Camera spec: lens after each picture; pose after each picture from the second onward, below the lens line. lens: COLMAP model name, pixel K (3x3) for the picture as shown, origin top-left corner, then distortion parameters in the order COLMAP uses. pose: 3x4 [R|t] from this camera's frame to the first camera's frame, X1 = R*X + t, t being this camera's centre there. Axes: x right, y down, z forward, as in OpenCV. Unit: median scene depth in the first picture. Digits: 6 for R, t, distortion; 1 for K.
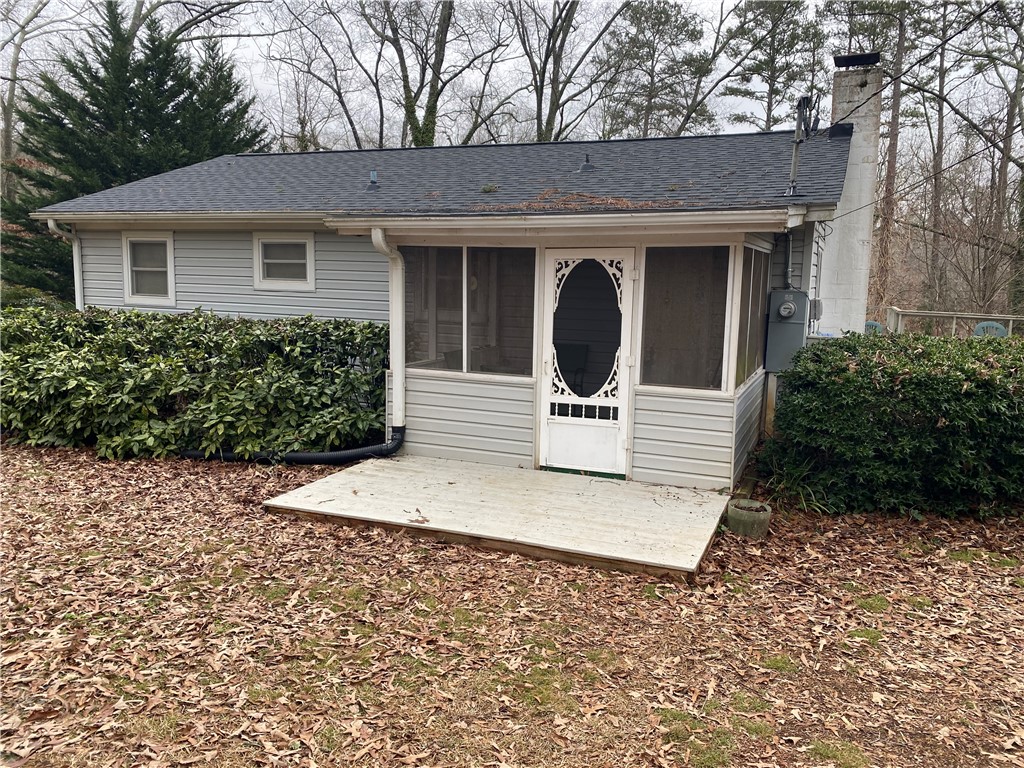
lens RADIAL K [[774.5, 0, 510.7], [0, 774.5, 381.0], [0, 0, 1]] dist [0.029862, -0.016871]
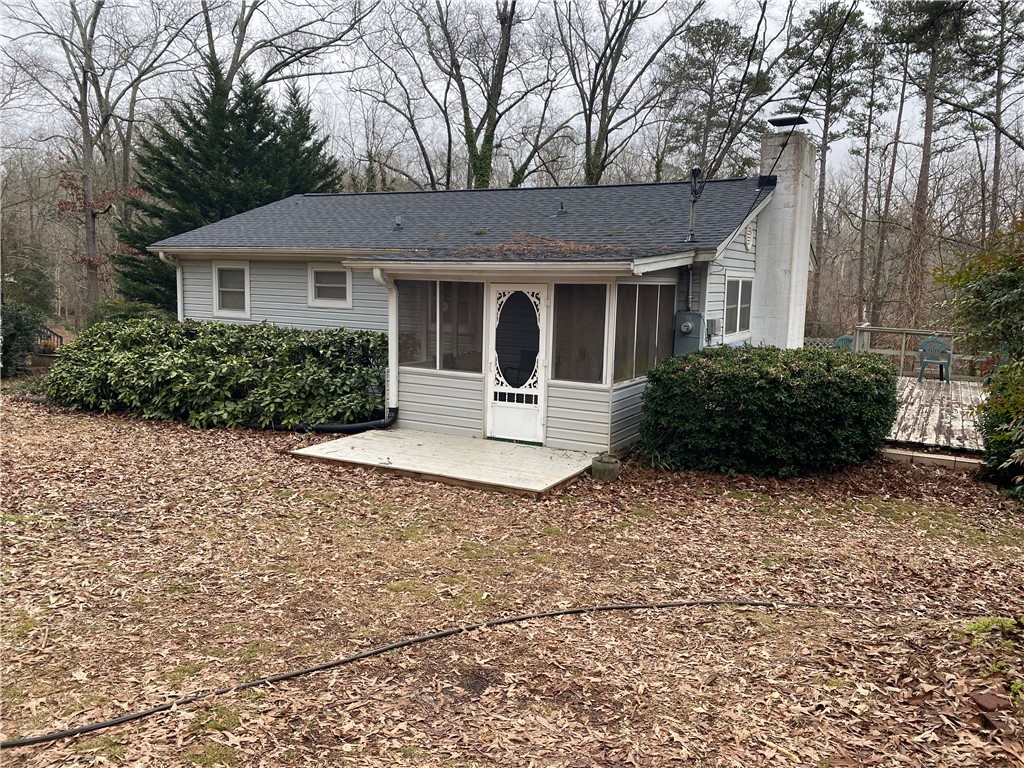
lens RADIAL K [[774.5, 0, 512.9], [0, 774.5, 385.0], [0, 0, 1]] dist [0.029862, -0.016871]
pose [[0.994618, 0.017035, -0.102195, 0.197075], [-0.017601, 0.999834, -0.004636, 0.018771], [0.102099, 0.006410, 0.994754, -0.346286]]
